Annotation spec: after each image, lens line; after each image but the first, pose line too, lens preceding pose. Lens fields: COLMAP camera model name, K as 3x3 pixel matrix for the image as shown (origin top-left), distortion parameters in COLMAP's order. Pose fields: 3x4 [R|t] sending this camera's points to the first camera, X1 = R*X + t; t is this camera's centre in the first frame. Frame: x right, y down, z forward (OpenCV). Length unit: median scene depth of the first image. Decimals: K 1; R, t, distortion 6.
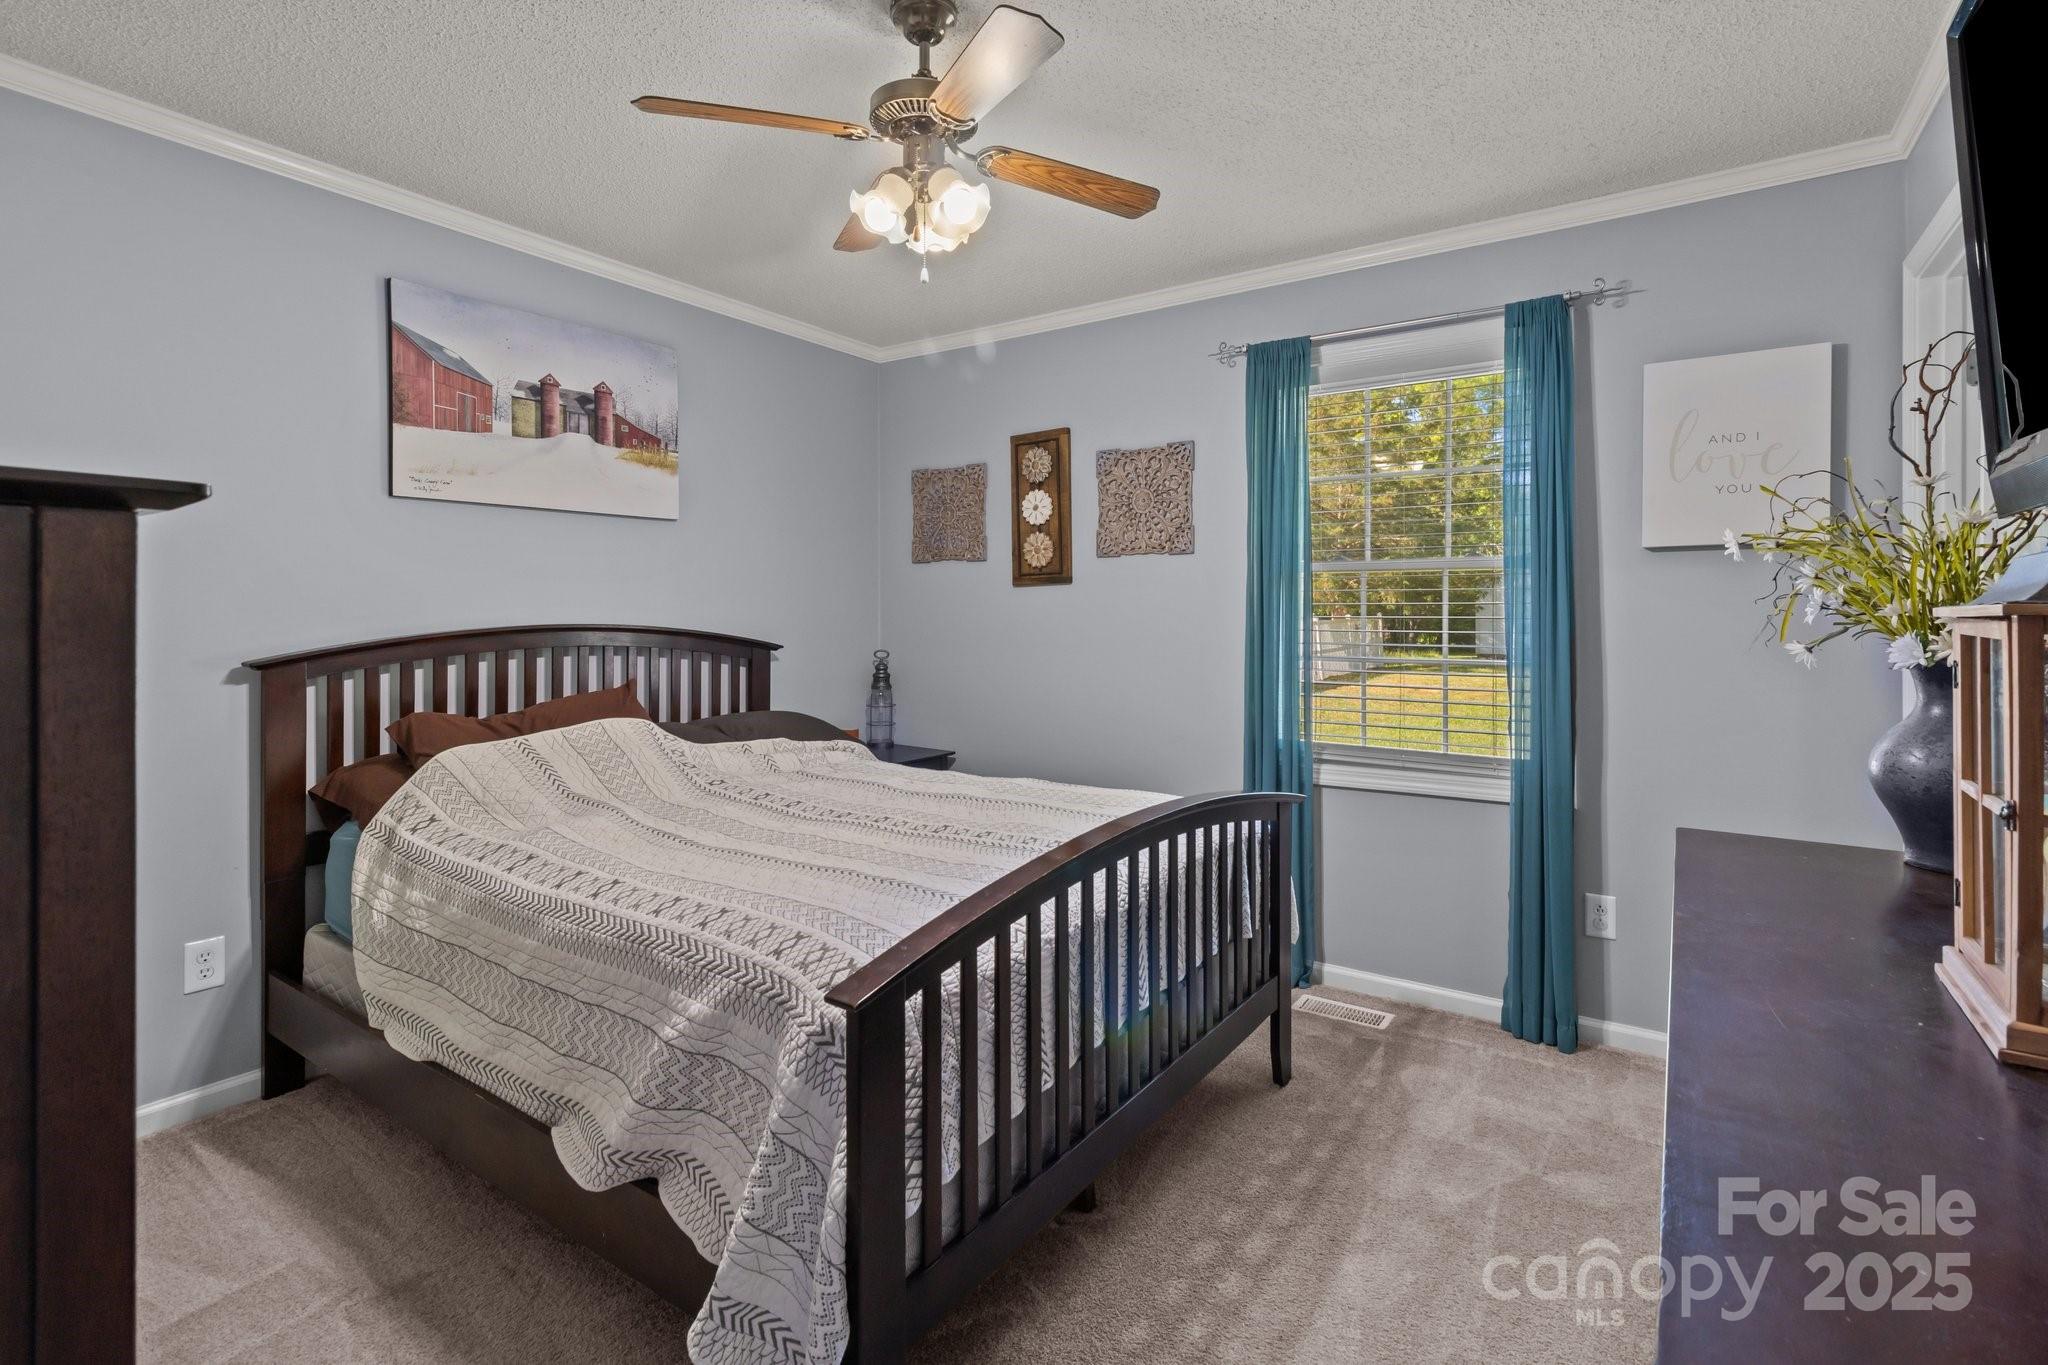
lens RADIAL K [[937.2, 0, 1059.5], [0, 937.2, 610.7], [0, 0, 1]] dist [-0.000619, -0.000081]
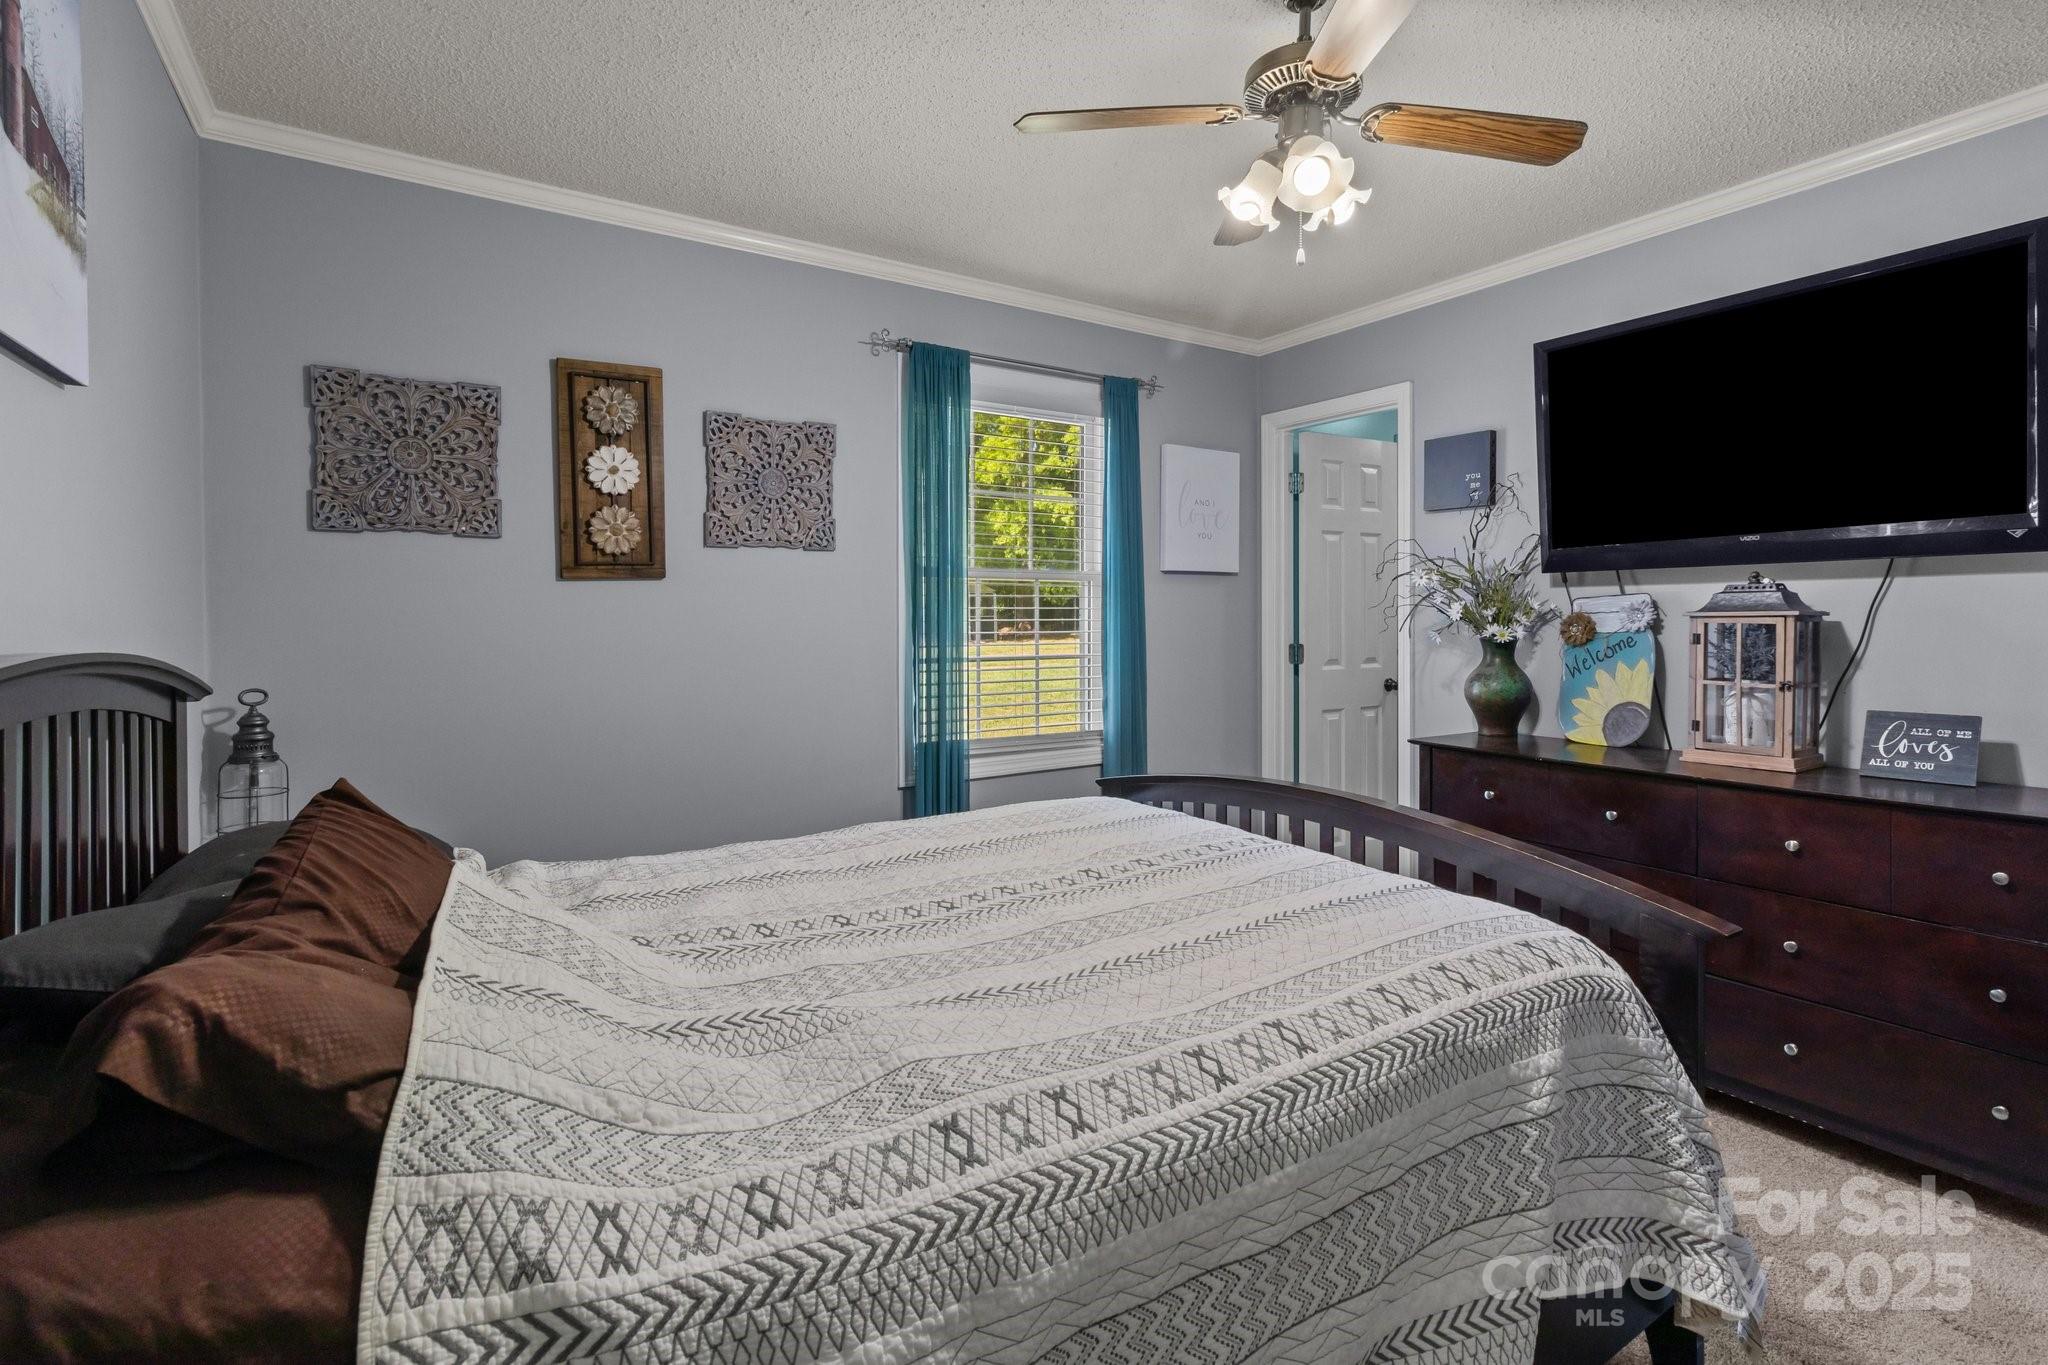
lens RADIAL K [[937.2, 0, 1040.6], [0, 937.2, 609.1], [0, 0, 1]] dist [-0.000619, -0.000081]
pose [[0.411616, 0.000839, 0.911357, -1.006821], [-0.001860, 0.999998, -0.000080, -0.009012], [-0.911355, -0.001662, 0.411617, 0.761703]]
